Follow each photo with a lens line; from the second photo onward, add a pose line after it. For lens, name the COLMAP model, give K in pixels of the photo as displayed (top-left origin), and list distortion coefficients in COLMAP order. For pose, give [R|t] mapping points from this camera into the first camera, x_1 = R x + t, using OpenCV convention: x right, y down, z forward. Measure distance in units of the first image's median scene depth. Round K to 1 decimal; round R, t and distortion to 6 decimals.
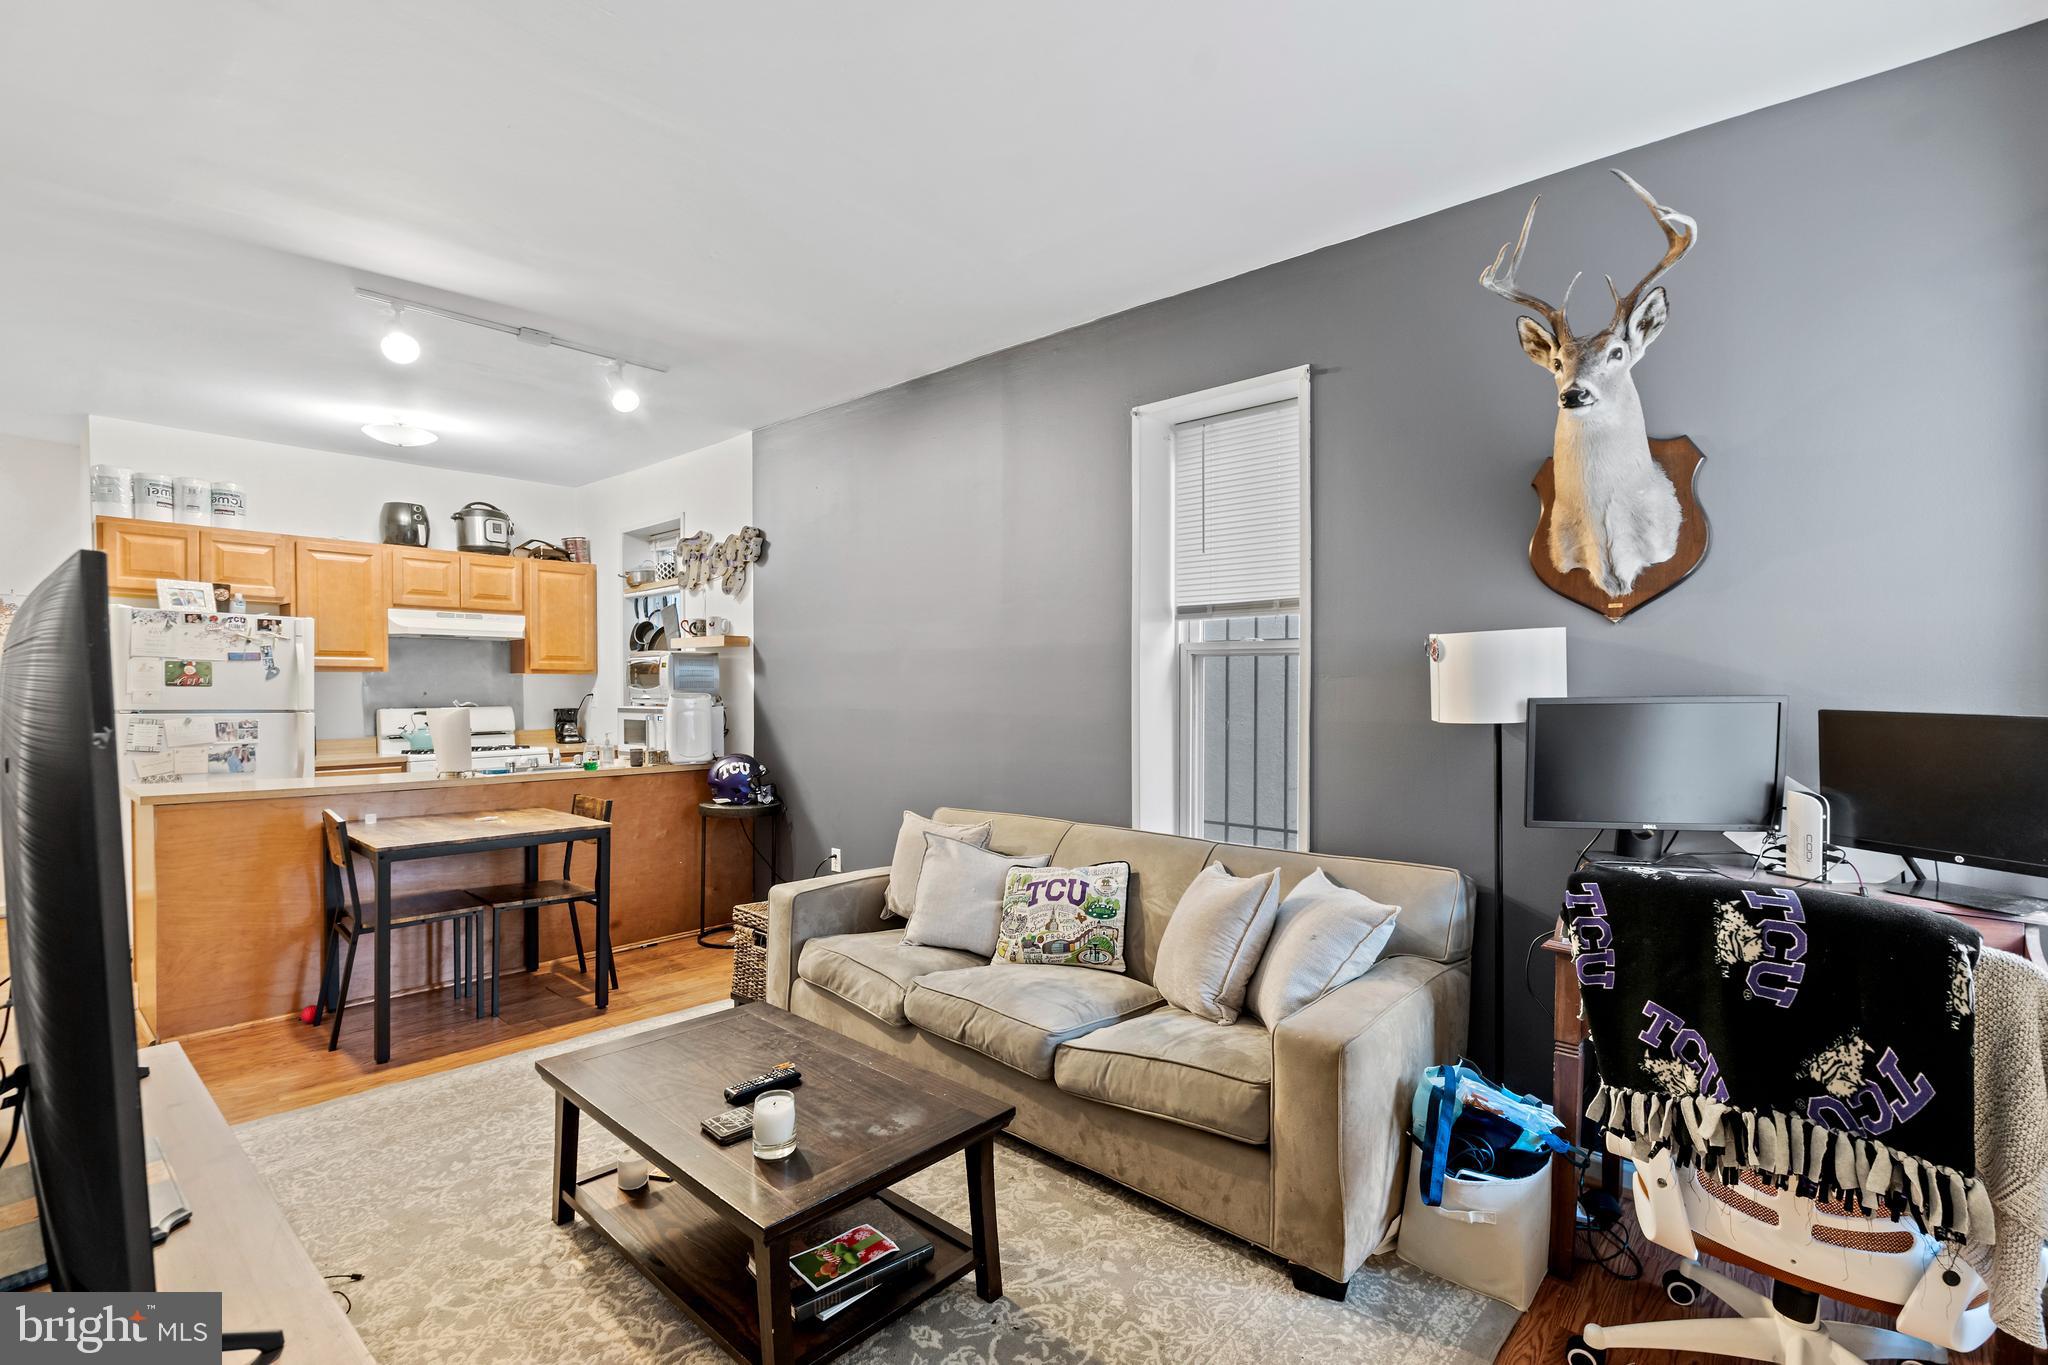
lens RADIAL K [[923.1, 0, 1024.0], [0, 923.1, 682.5], [0, 0, 1]] dist [-0.002742, 0.000313]
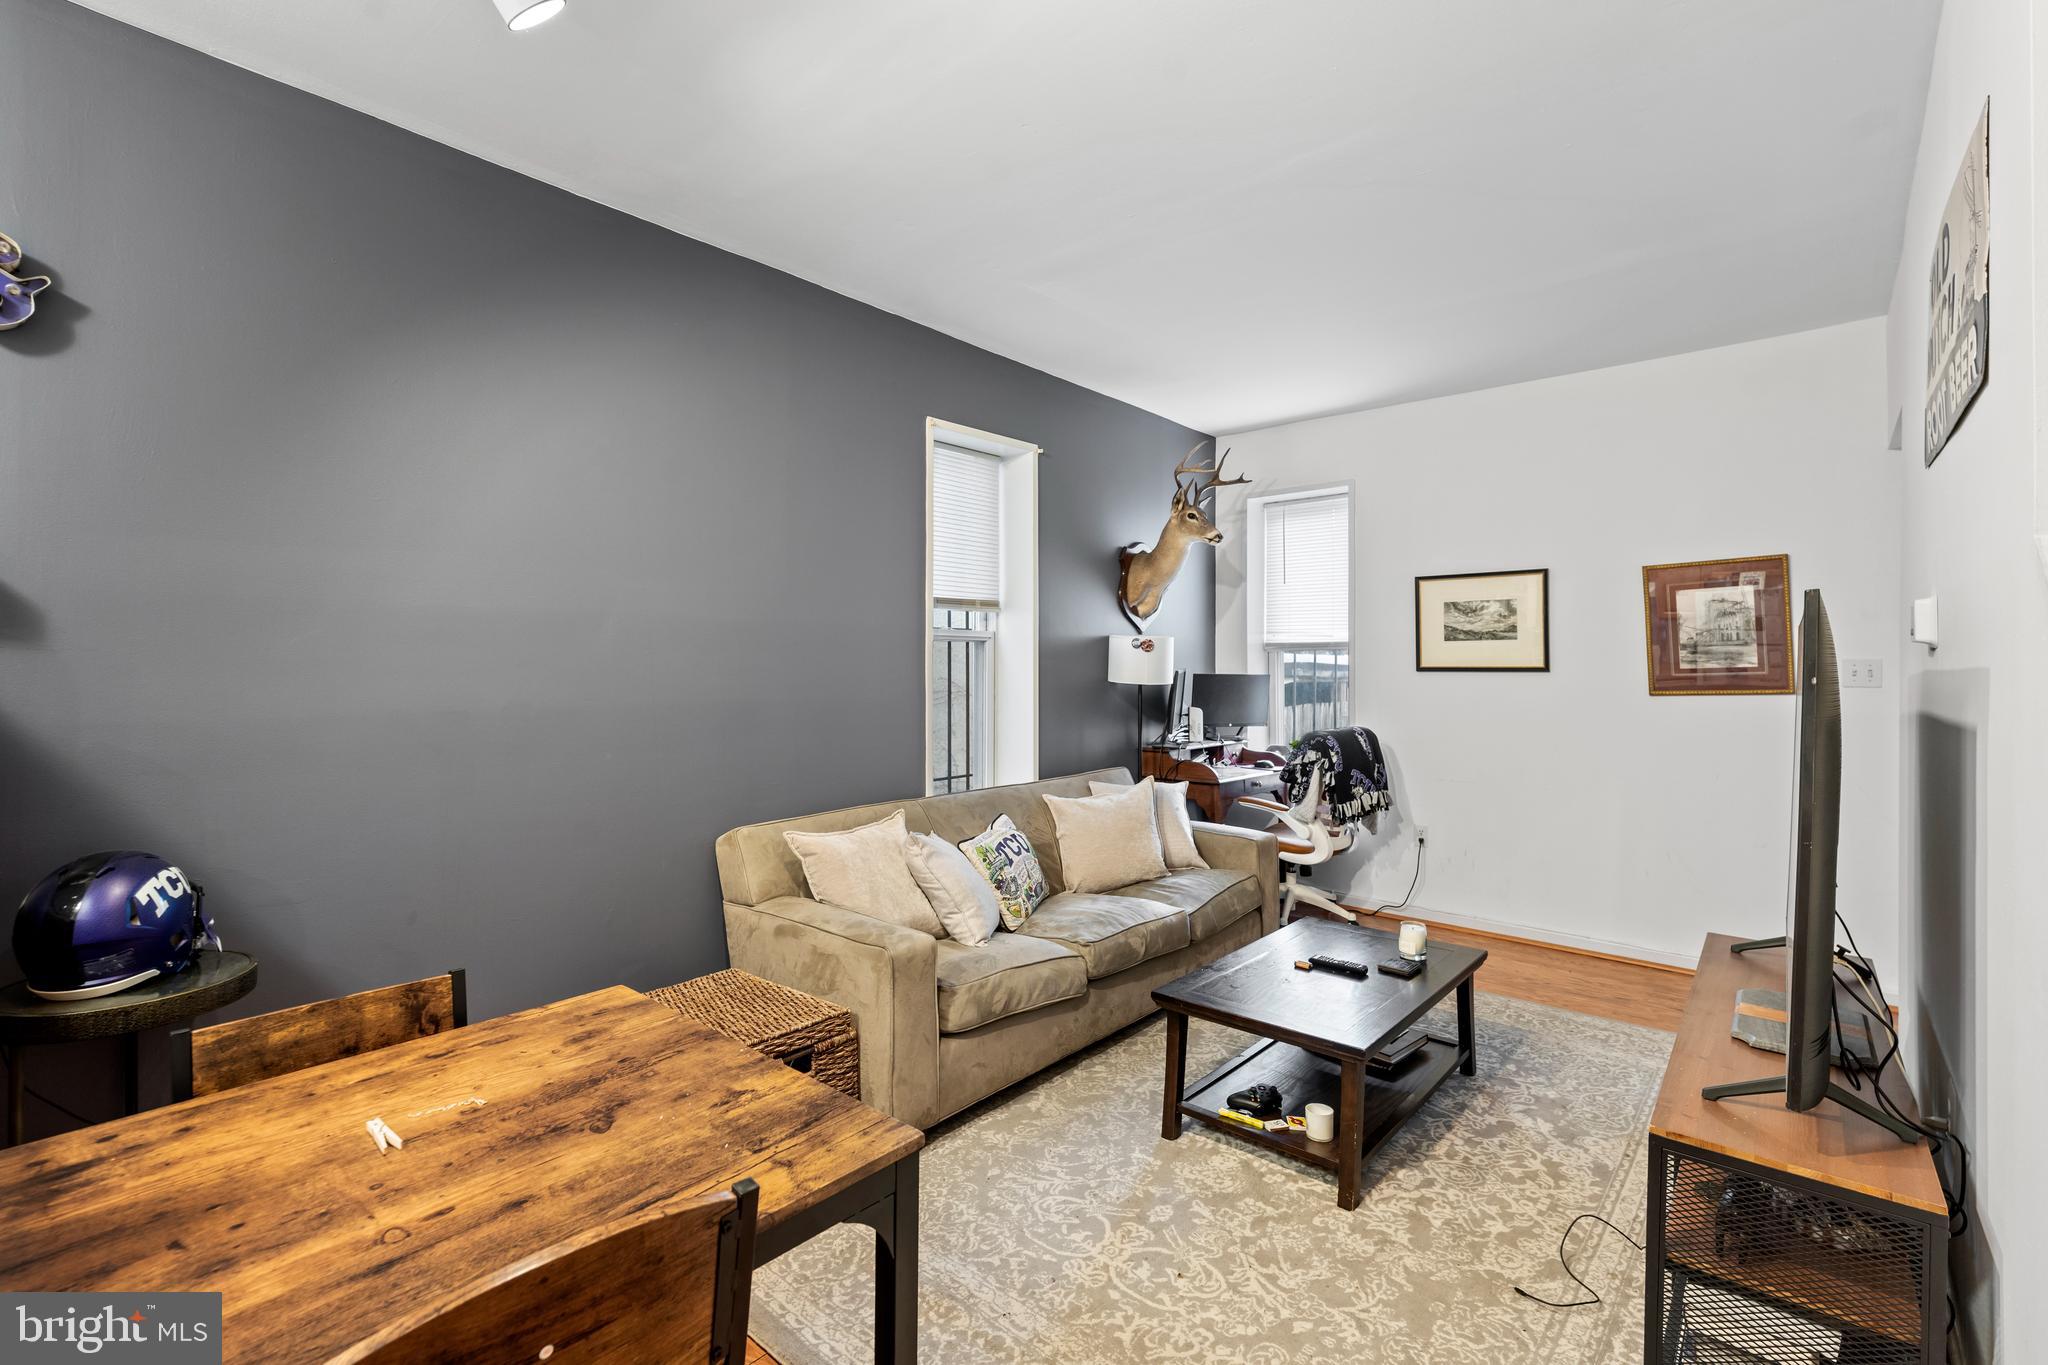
lens RADIAL K [[920.1, 0, 1022.3], [0, 920.1, 644.9], [0, 0, 1]] dist [-0.004656, -0.000035]
pose [[-0.012570, 0.015830, 0.999796, -0.683636], [-0.004116, 0.999865, -0.015883, -0.003323], [-0.999913, -0.004315, -0.012503, 0.623350]]
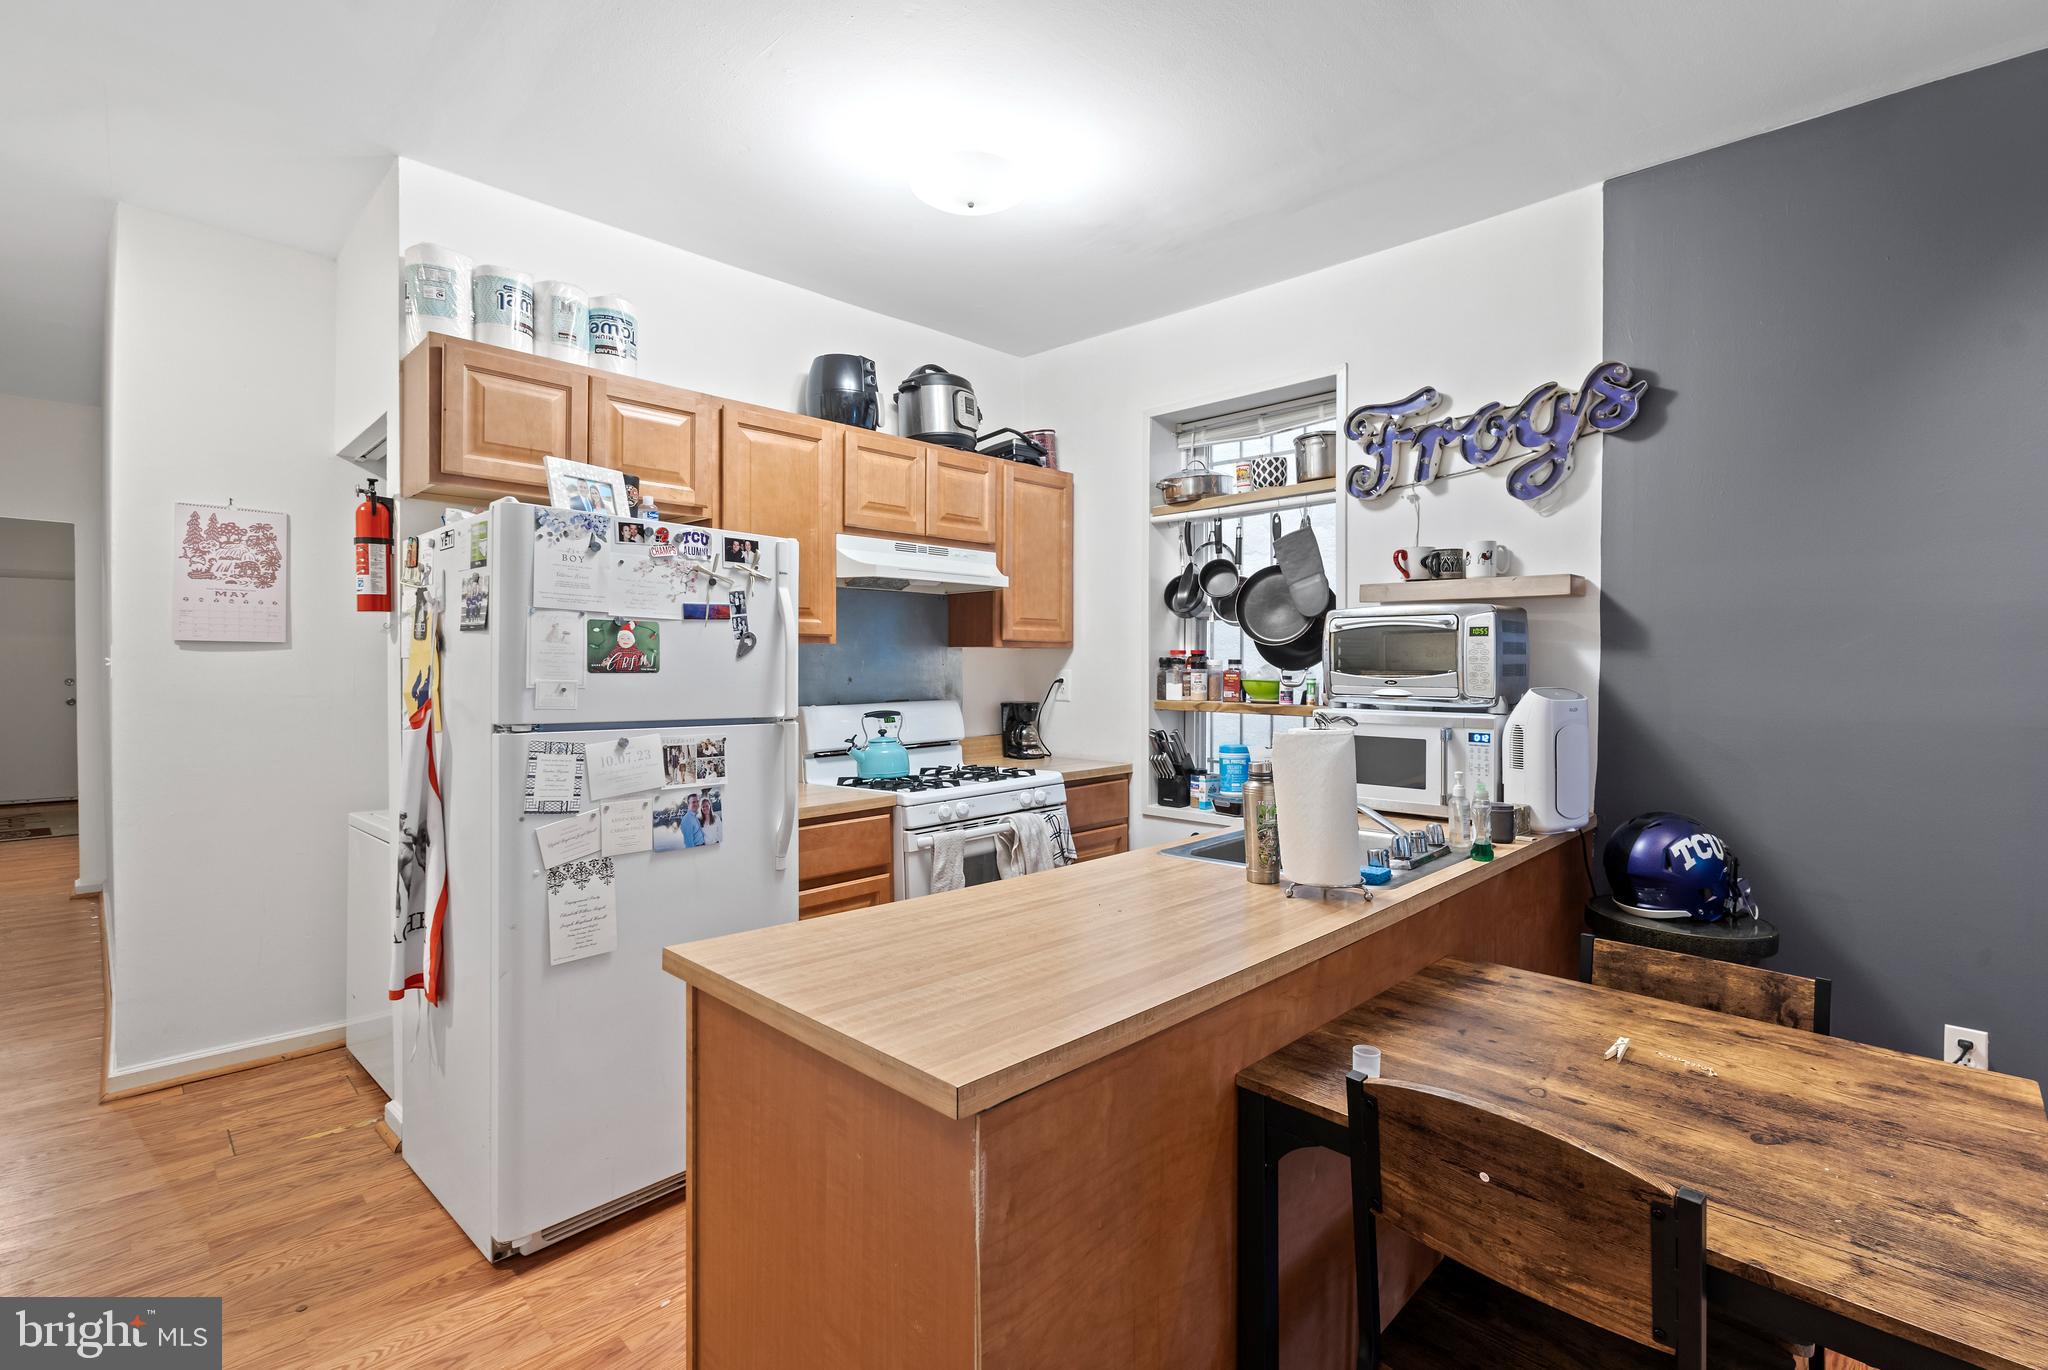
lens RADIAL K [[949.7, 0, 1024.7], [0, 949.7, 635.5], [0, 0, 1]] dist [-0.002358, -0.000215]
pose [[0.998539, 0.002082, -0.054000, -0.619130], [-0.003225, 0.999772, -0.021089, -0.004987], [0.053944, 0.021232, 0.998318, 0.475387]]
